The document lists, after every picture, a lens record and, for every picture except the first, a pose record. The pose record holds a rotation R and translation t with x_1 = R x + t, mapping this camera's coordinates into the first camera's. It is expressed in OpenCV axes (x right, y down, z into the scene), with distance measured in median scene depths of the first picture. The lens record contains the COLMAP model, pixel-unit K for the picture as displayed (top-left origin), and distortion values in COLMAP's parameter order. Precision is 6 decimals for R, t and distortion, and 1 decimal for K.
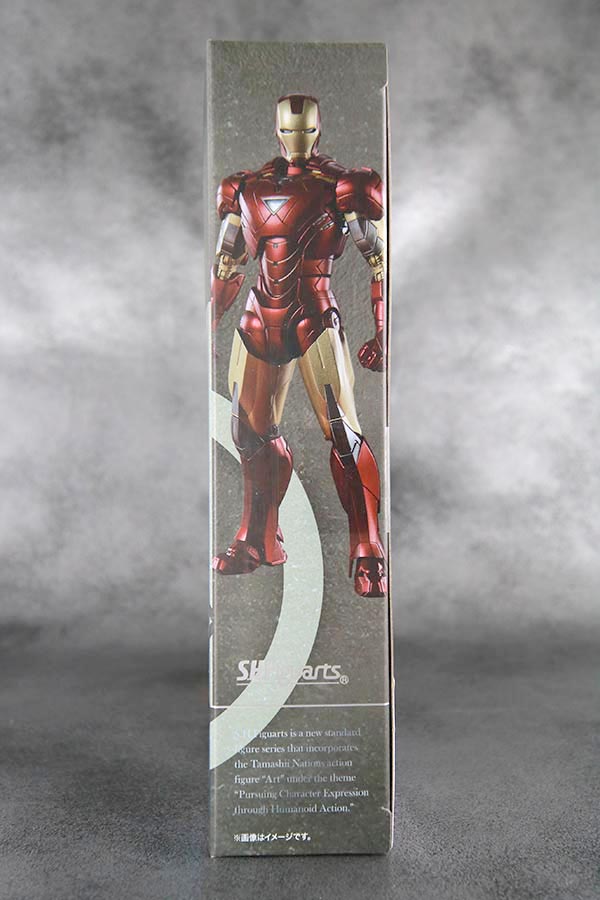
lens RADIAL K [[938.9, 0, 294.2], [0, 938.9, 449.1], [0, 0, 1]] dist [0.188909, 0.000000]
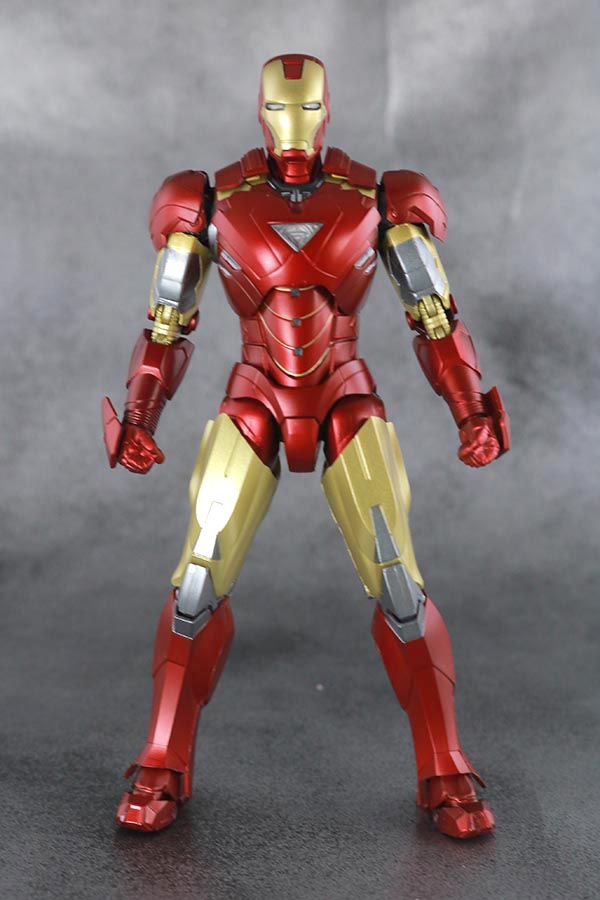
lens RADIAL K [[1553.2, 0, 297.4], [0, 1553.2, 448.6], [0, 0, 1]] dist [-0.054559, 0.000000]
pose [[0.999339, -0.024010, -0.027312, -0.019891], [0.027928, 0.987745, 0.153559, -0.059881], [0.023291, -0.154220, 0.987762, -0.074567]]
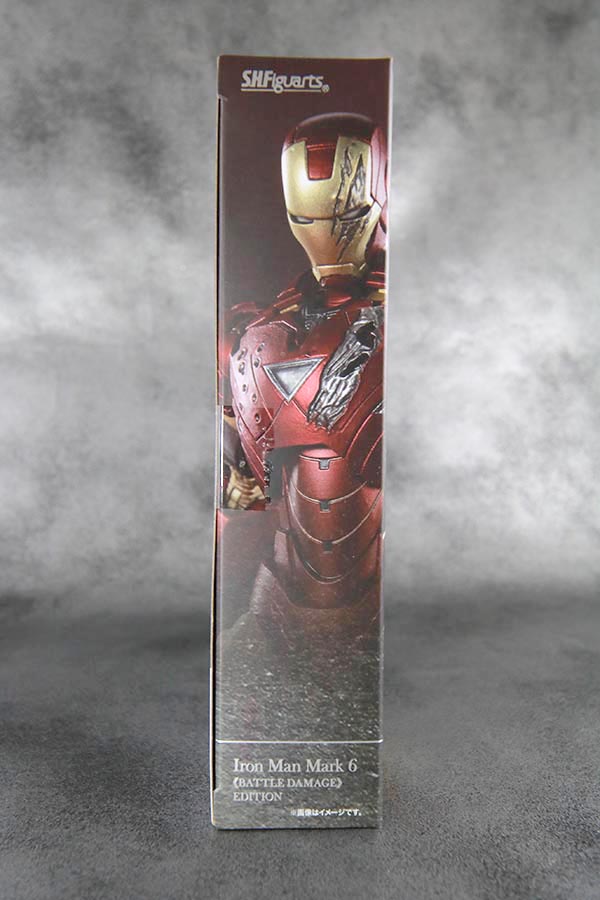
lens RADIAL K [[814.0, 0, 289.7], [0, 814.0, 448.8], [0, 0, 1]] dist [0.141433, -0.007435]
pose [[0.998734, -0.009902, 0.049316, -0.017911], [0.007638, 0.998917, 0.045887, -0.019462], [-0.049717, -0.045452, 0.997729, 0.050587]]
